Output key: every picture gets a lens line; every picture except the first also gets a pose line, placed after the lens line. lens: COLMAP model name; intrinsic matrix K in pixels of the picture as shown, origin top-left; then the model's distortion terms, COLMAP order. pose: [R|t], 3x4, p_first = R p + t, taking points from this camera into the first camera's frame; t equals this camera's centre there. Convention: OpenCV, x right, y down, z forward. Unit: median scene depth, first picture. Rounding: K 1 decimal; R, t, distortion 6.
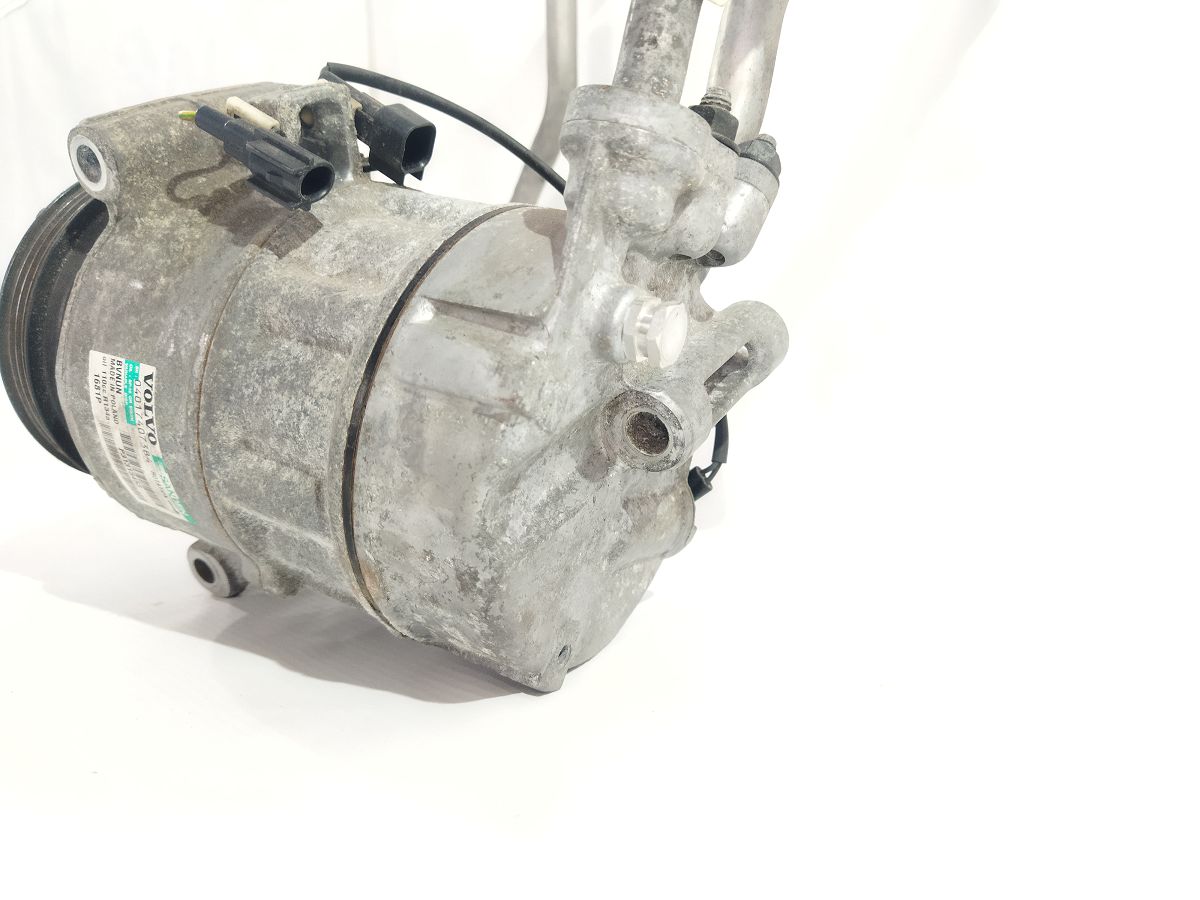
lens RADIAL K [[932.5, 0, 600.0], [0, 932.5, 450.0], [0, 0, 1]] dist [0.106149, -0.248737]
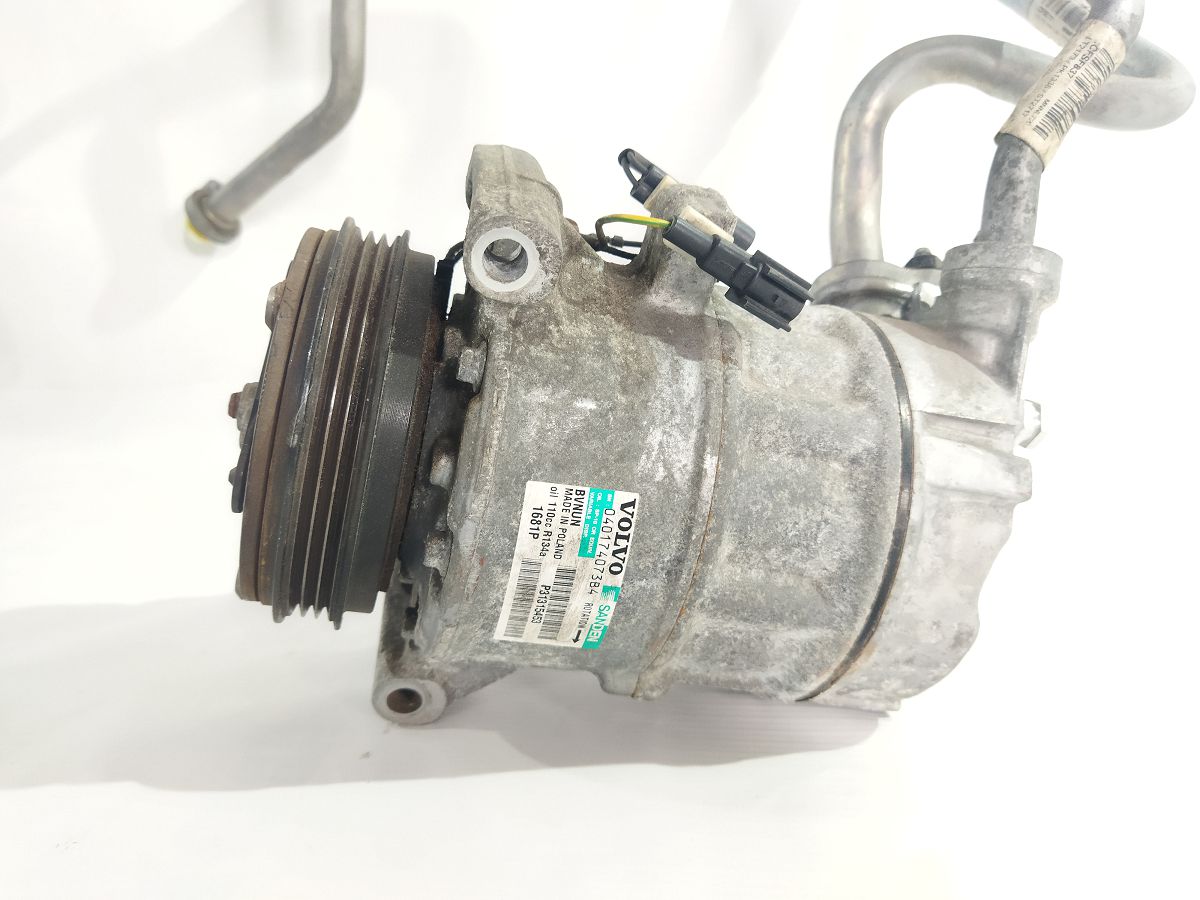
lens RADIAL K [[932.5, 0, 600.0], [0, 932.5, 450.0], [0, 0, 1]] dist [0.106149, -0.248737]
pose [[0.753846, -0.110073, 0.647765, -1.086121], [0.073611, 0.993810, 0.083209, -0.208848], [-0.652914, -0.015044, 0.757282, 0.318673]]
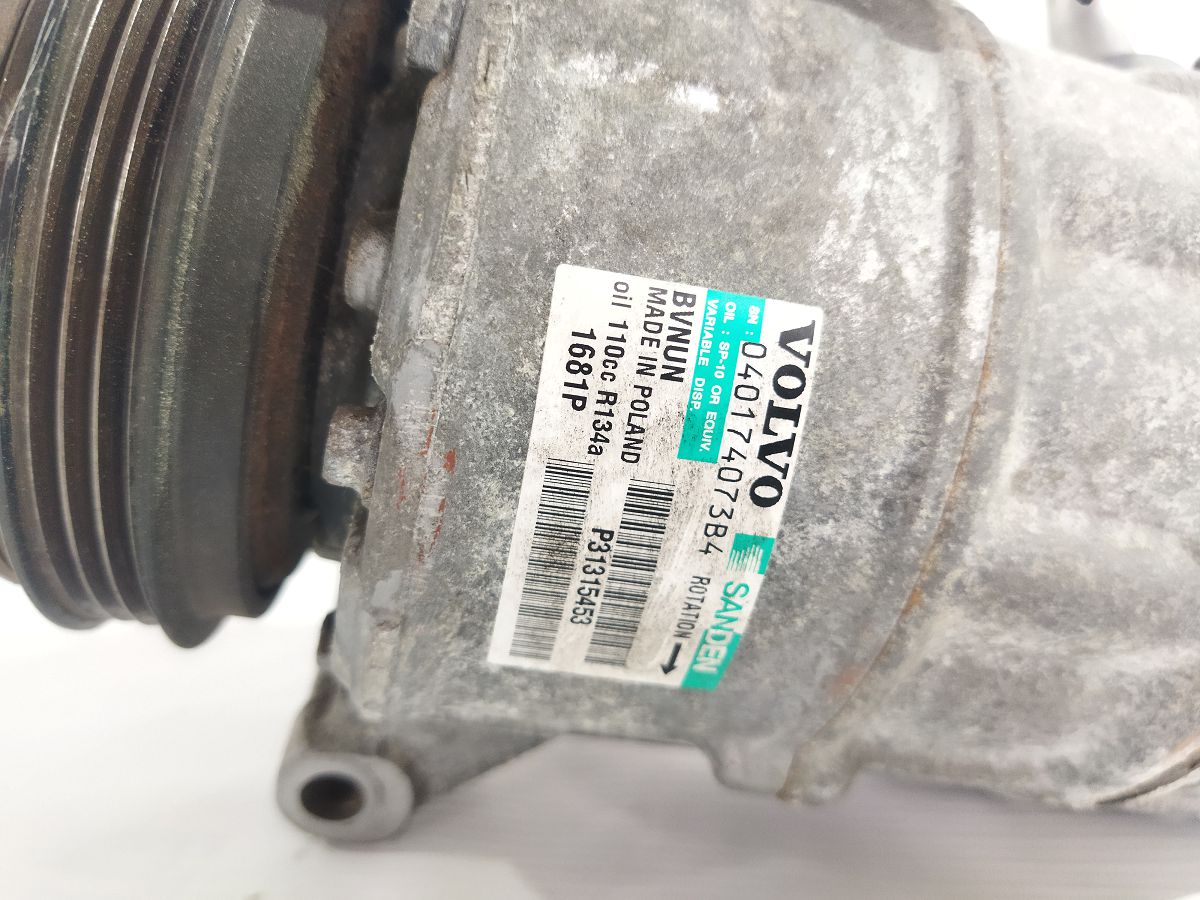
lens RADIAL K [[980.4, 0, 600.0], [0, 980.4, 450.0], [0, 0, 1]] dist [0.035244, -0.187231]
pose [[0.789763, -0.059273, 0.610541, -0.793519], [0.078145, 0.996933, -0.004298, -0.033472], [-0.608414, 0.051105, 0.791973, 0.723744]]
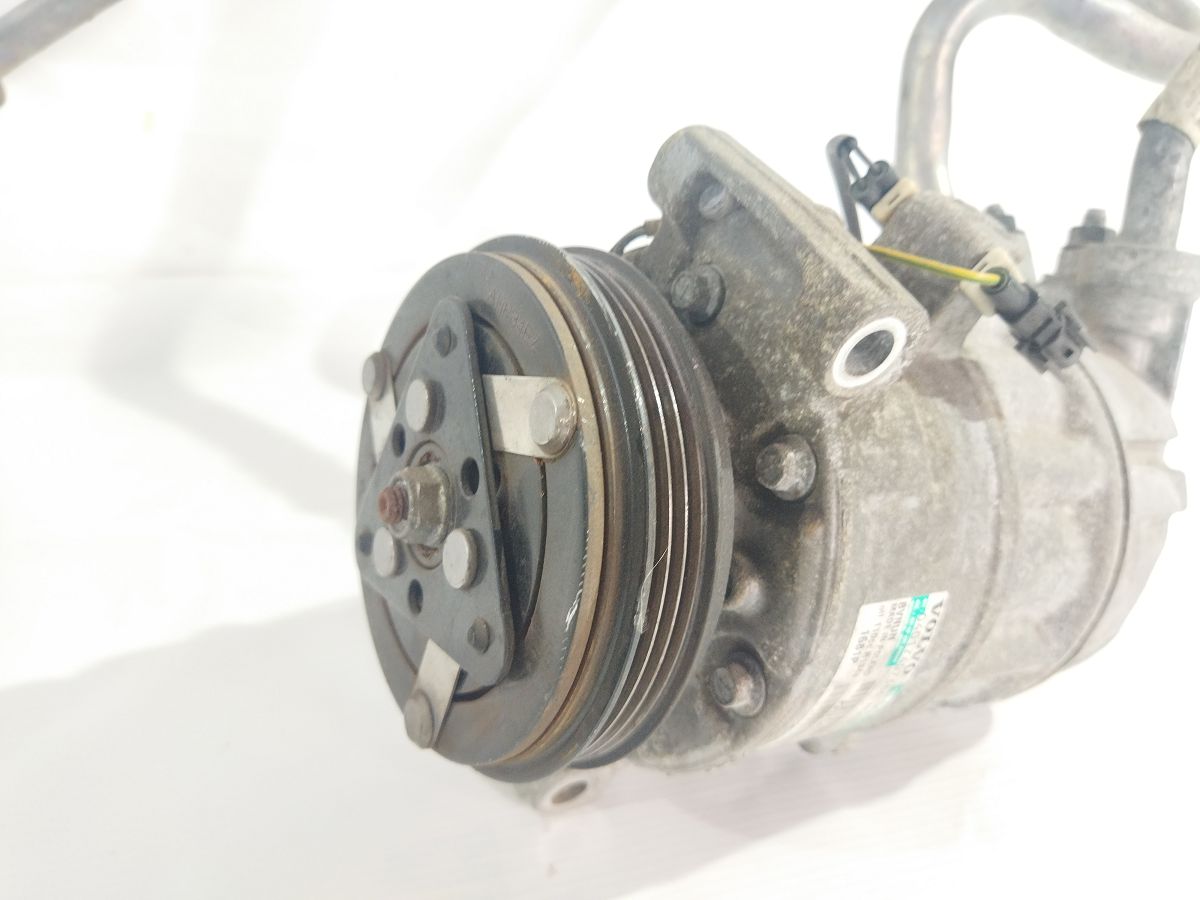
lens RADIAL K [[932.5, 0, 600.0], [0, 932.5, 450.0], [0, 0, 1]] dist [0.106149, -0.248737]
pose [[0.474078, -0.315068, 0.822182, -1.240711], [0.053613, 0.942382, 0.330215, -0.487060], [-0.878849, -0.112468, 0.463654, 0.889384]]
